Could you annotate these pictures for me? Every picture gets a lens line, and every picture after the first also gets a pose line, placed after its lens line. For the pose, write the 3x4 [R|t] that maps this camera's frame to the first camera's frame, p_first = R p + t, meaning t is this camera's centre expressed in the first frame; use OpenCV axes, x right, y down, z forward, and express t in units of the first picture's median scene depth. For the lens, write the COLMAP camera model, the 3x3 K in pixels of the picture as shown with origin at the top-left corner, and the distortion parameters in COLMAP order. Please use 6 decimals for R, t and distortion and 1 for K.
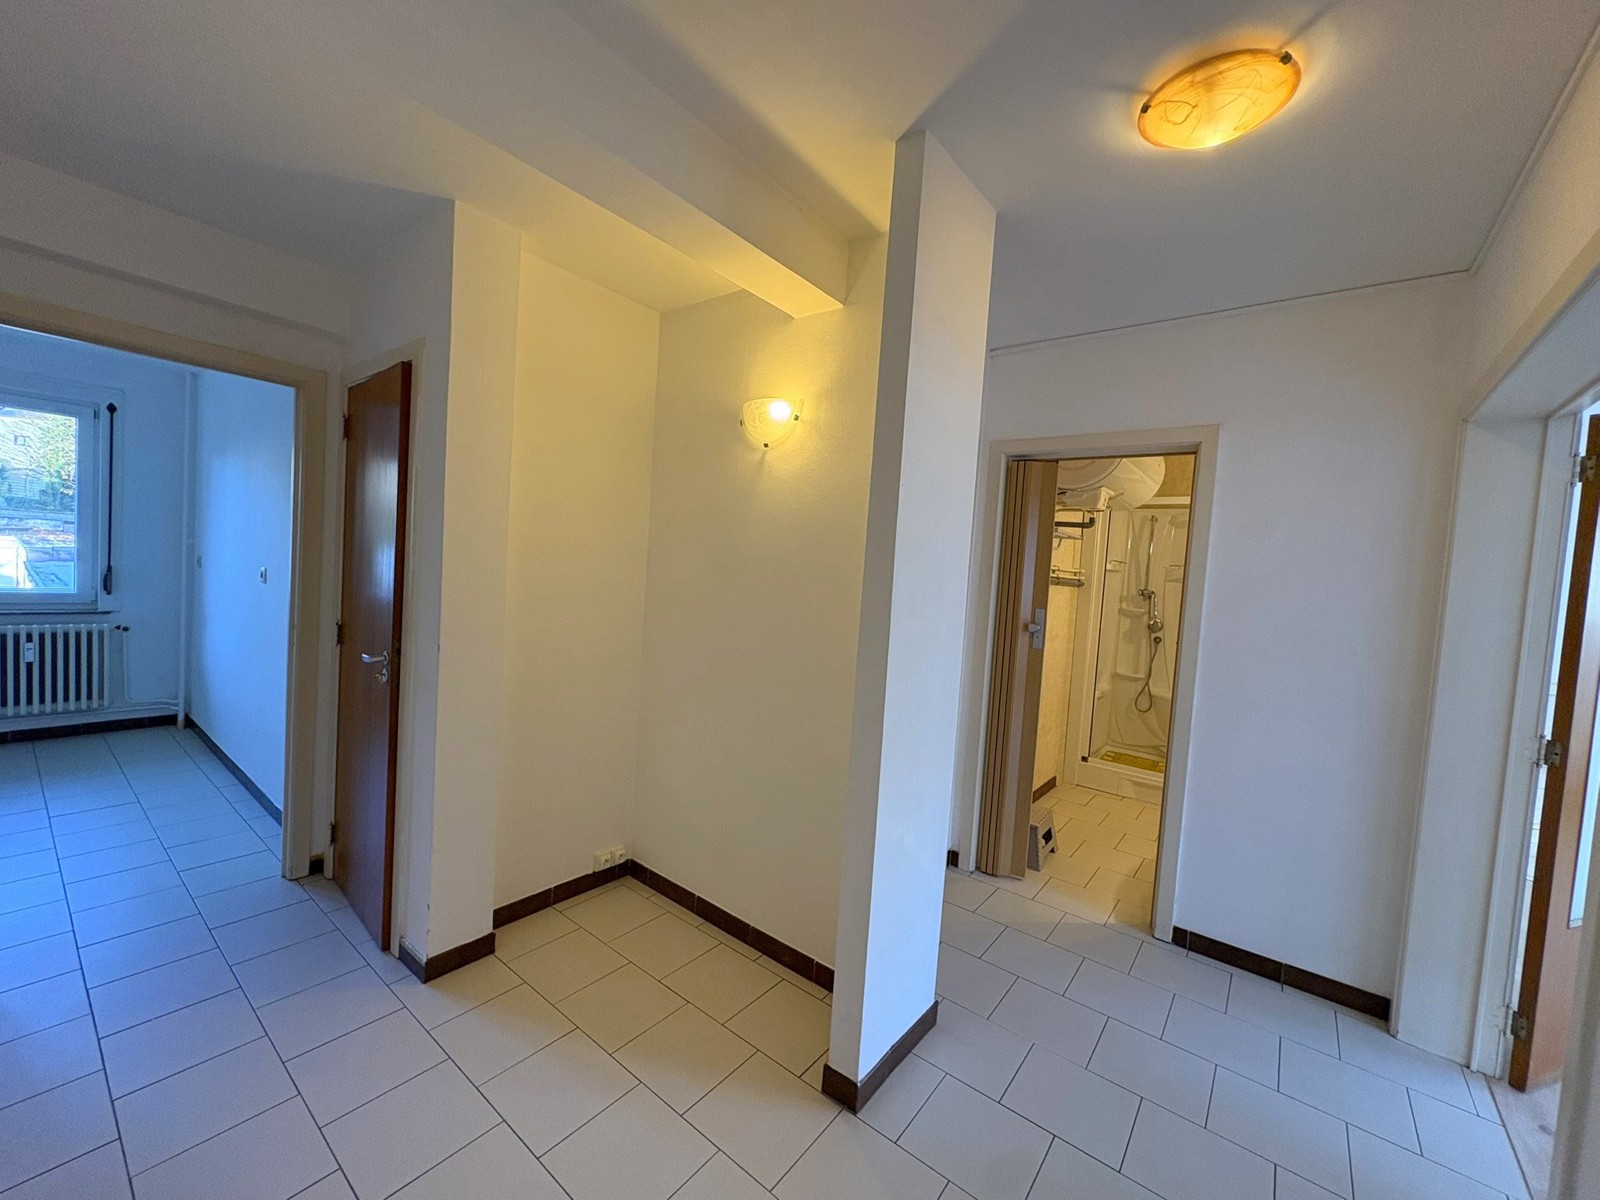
lens RADIAL K [[645.9, 0, 778.0], [0, 645.9, 600.9], [0, 0, 1]] dist [-0.000973, -0.000016]
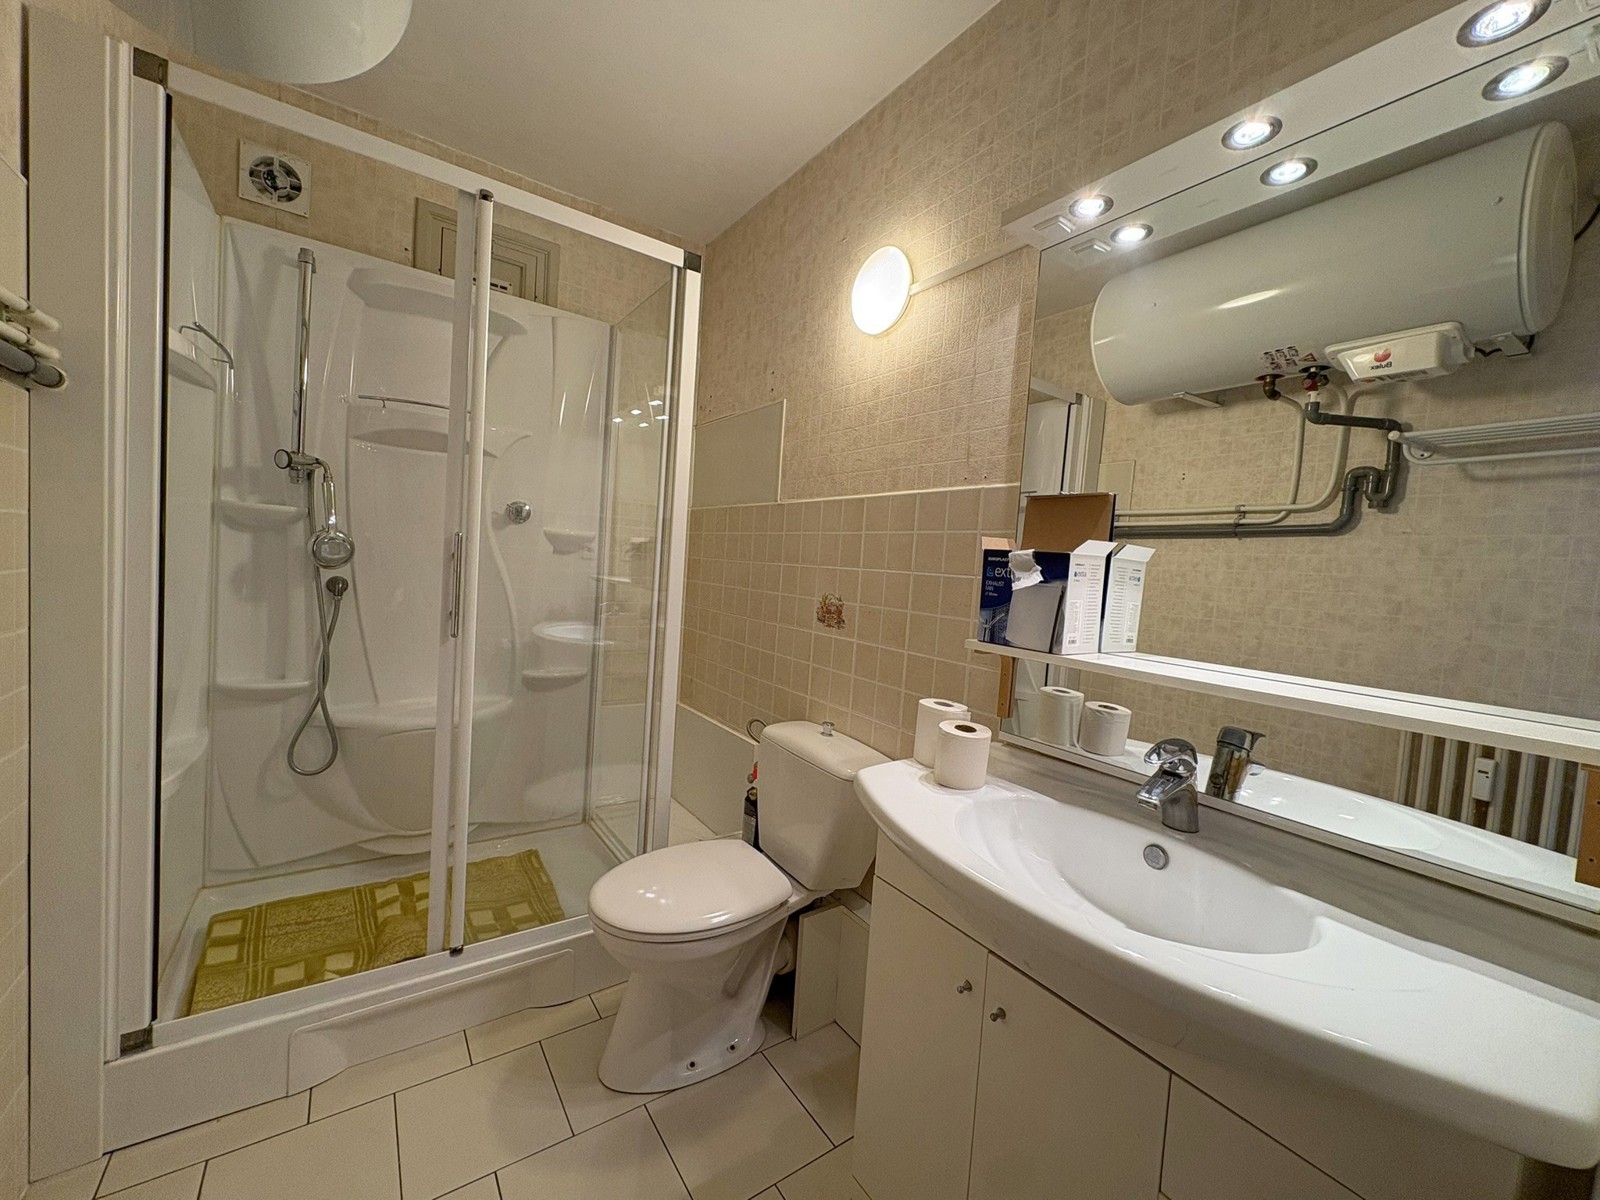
lens RADIAL K [[631.7, 0, 800.0], [0, 631.7, 600.0], [0, 0, 1]] dist [-0.000704, -0.000121]
pose [[0.277708, -0.088518, 0.956579, 0.293124], [0.009136, 0.995944, 0.089508, 0.036663], [-0.960622, -0.016118, 0.277390, 0.615247]]
